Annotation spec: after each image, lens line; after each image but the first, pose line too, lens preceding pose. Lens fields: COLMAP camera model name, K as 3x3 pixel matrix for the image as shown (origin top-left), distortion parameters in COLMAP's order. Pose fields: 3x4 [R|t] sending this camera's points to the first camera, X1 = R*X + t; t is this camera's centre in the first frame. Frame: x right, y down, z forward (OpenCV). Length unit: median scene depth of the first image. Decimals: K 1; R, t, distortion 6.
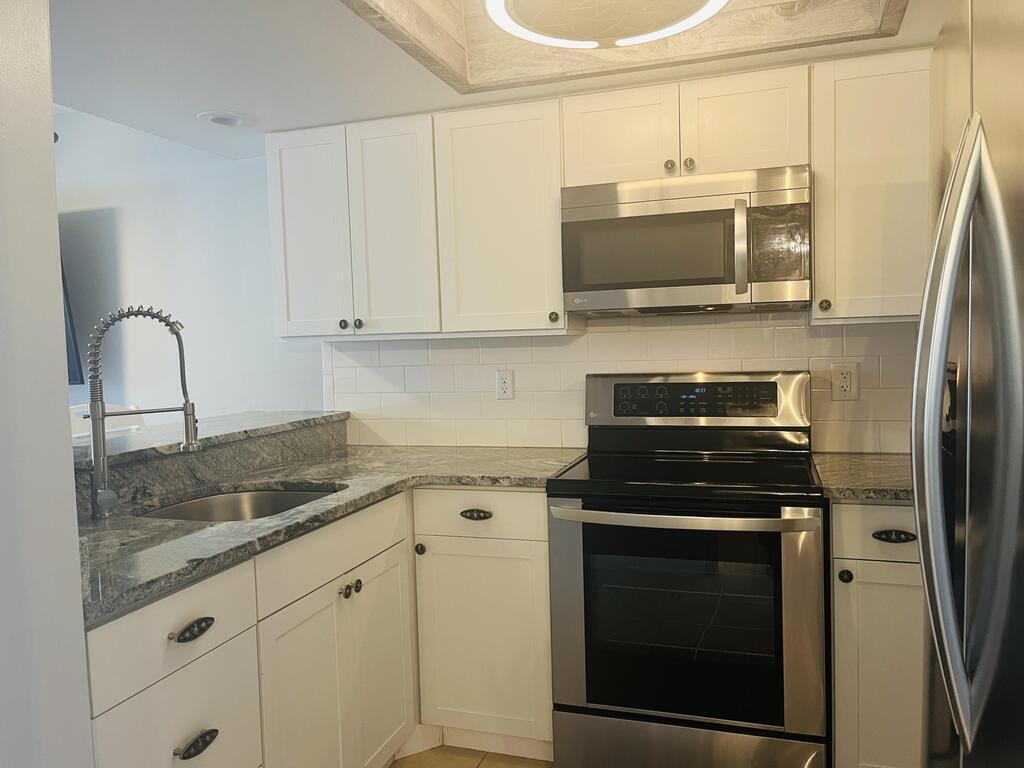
lens RADIAL K [[773.2, 0, 512.0], [0, 773.2, 384.0], [0, 0, 1]] dist [0.047444, -0.089251]
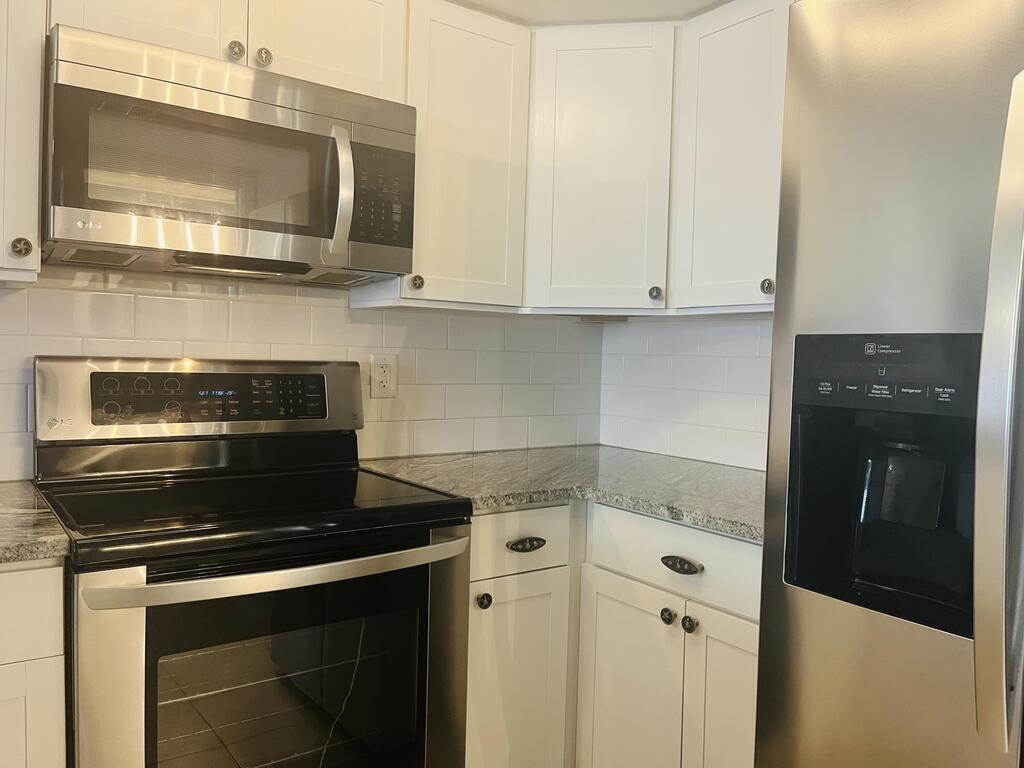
lens RADIAL K [[773.2, 0, 512.0], [0, 773.2, 384.0], [0, 0, 1]] dist [0.047444, -0.089251]
pose [[0.575529, 0.016004, 0.817625, -0.196903], [-0.002564, 0.999839, -0.017766, 0.020690], [-0.817777, 0.008128, 0.575478, 0.387868]]
